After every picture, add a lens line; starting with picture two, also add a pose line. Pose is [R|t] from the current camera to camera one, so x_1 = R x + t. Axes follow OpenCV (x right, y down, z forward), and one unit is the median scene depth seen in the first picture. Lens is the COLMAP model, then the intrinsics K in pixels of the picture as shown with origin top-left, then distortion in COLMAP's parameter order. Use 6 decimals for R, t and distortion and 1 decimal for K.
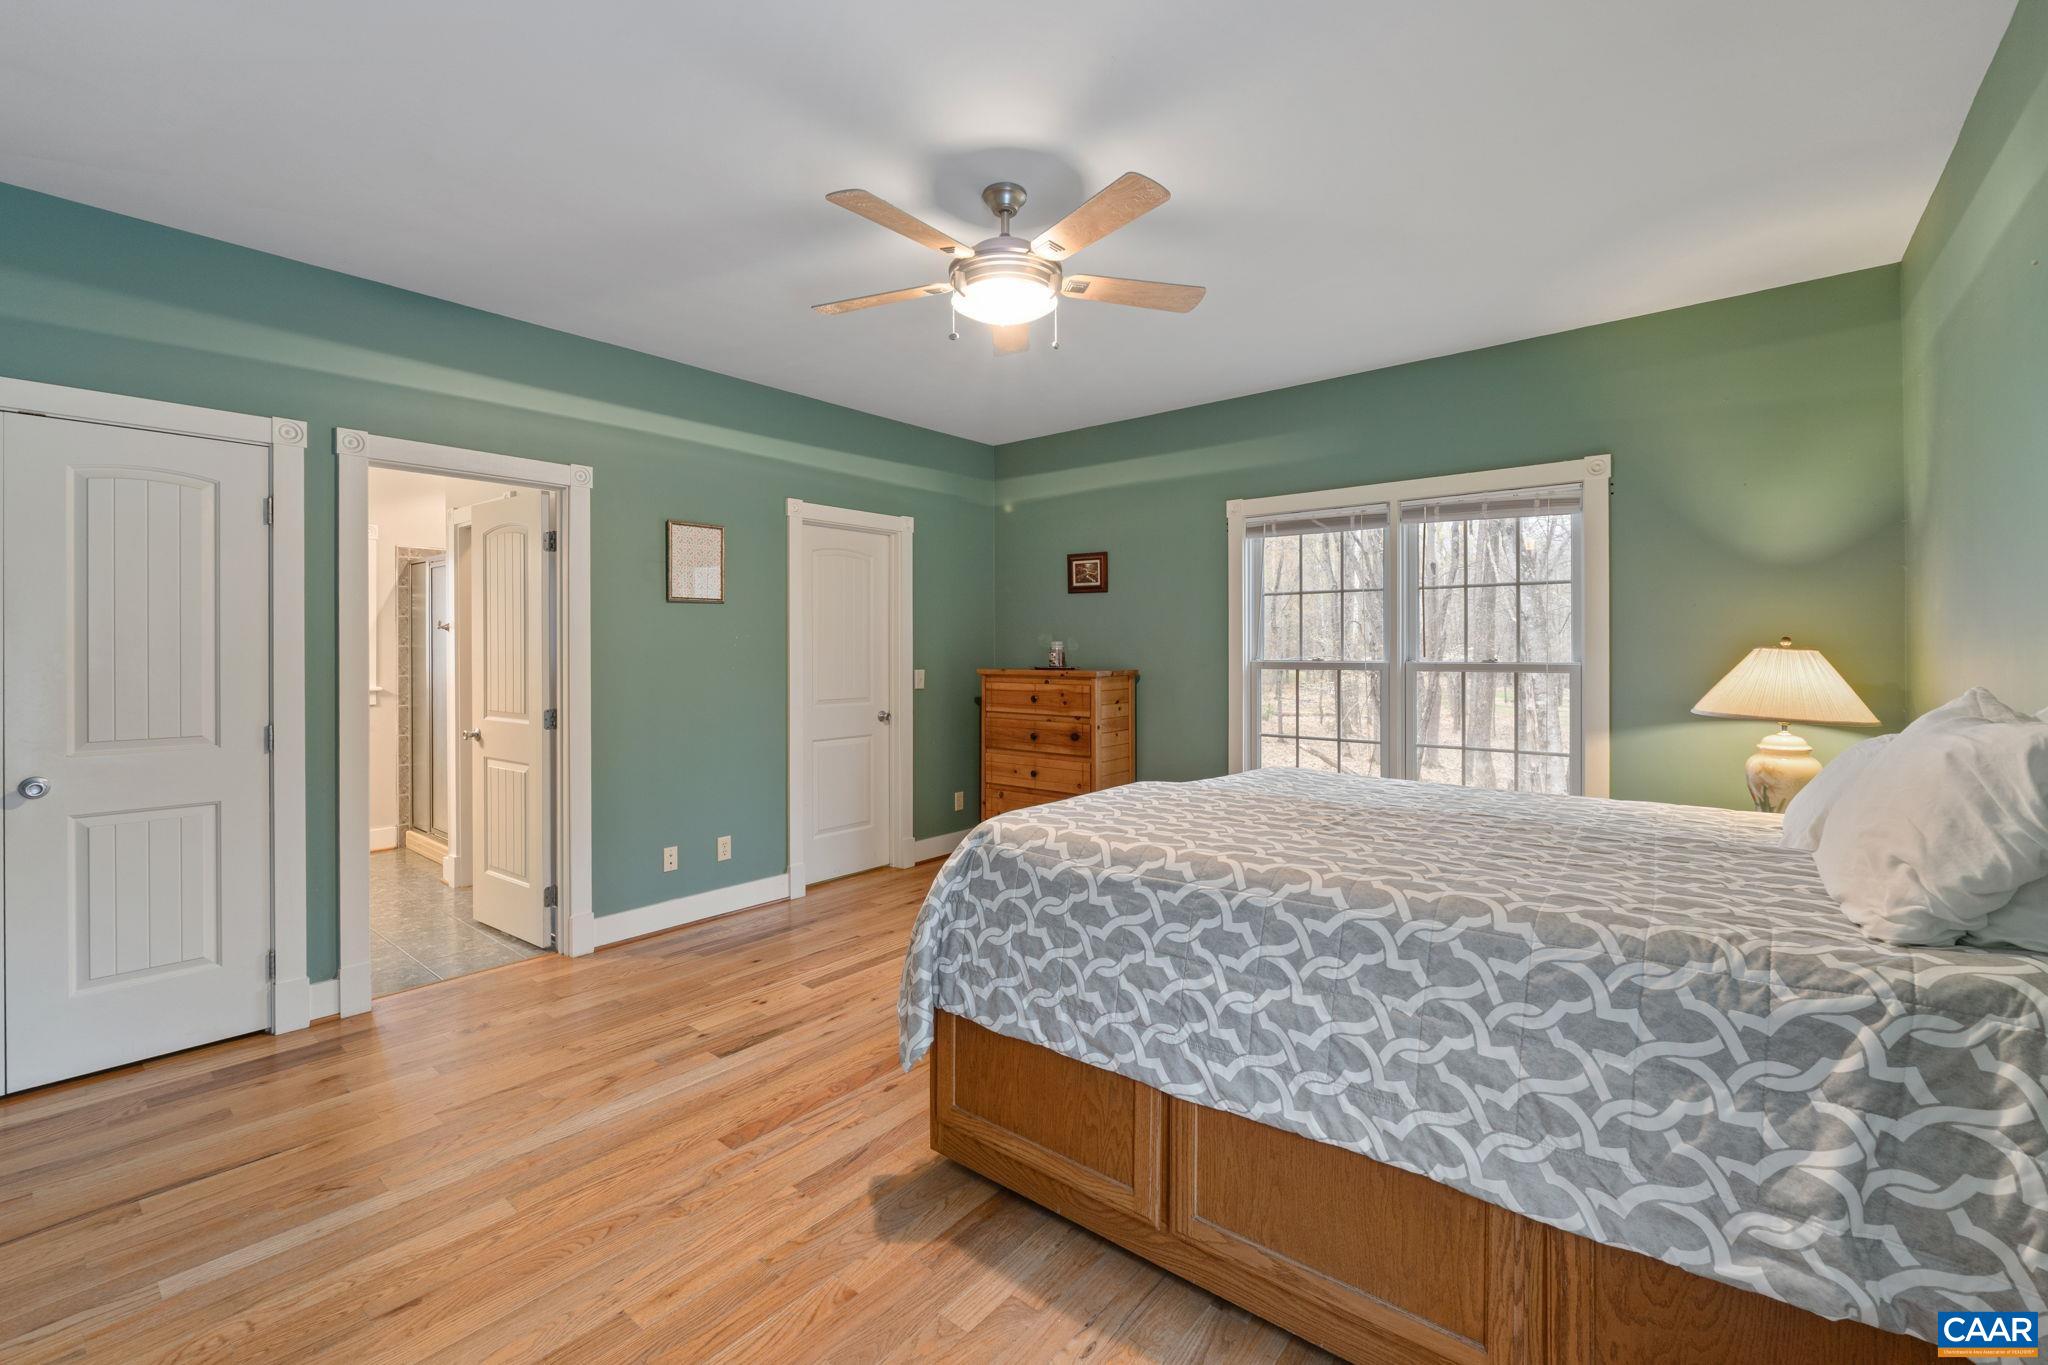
lens RADIAL K [[873.6, 0, 1027.1], [0, 873.6, 653.6], [0, 0, 1]] dist [-0.009528, -0.000488]
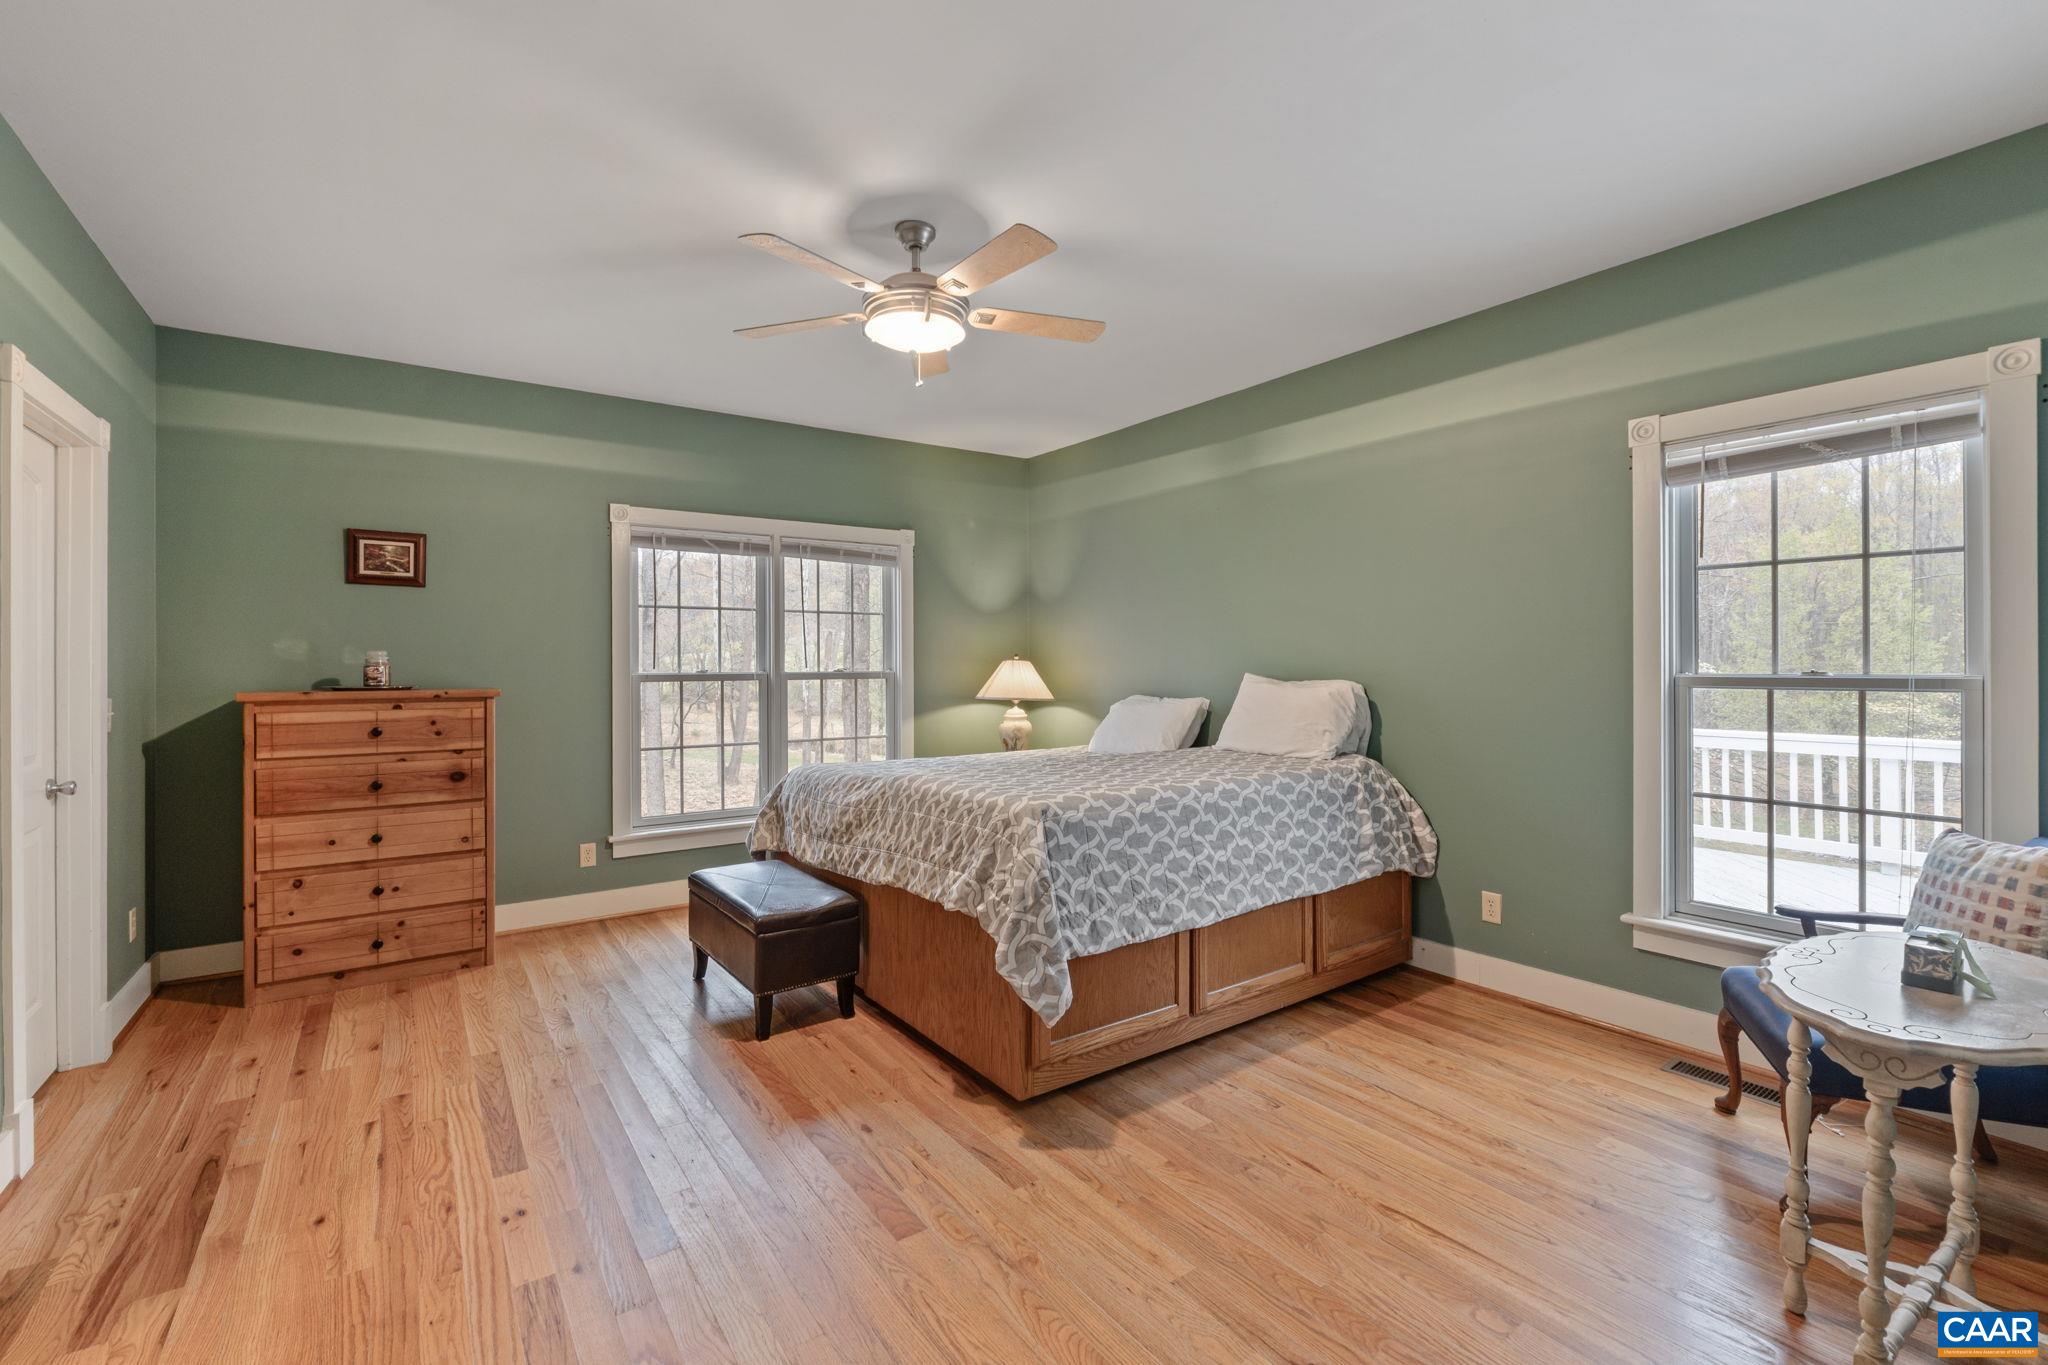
lens RADIAL K [[873.6, 0, 1026.0], [0, 873.6, 668.6], [0, 0, 1]] dist [-0.009528, -0.000488]
pose [[0.262765, -0.006635, 0.964837, -0.882831], [0.008952, 0.999950, 0.004439, 0.003510], [-0.964818, 0.007470, 0.262811, 0.513260]]
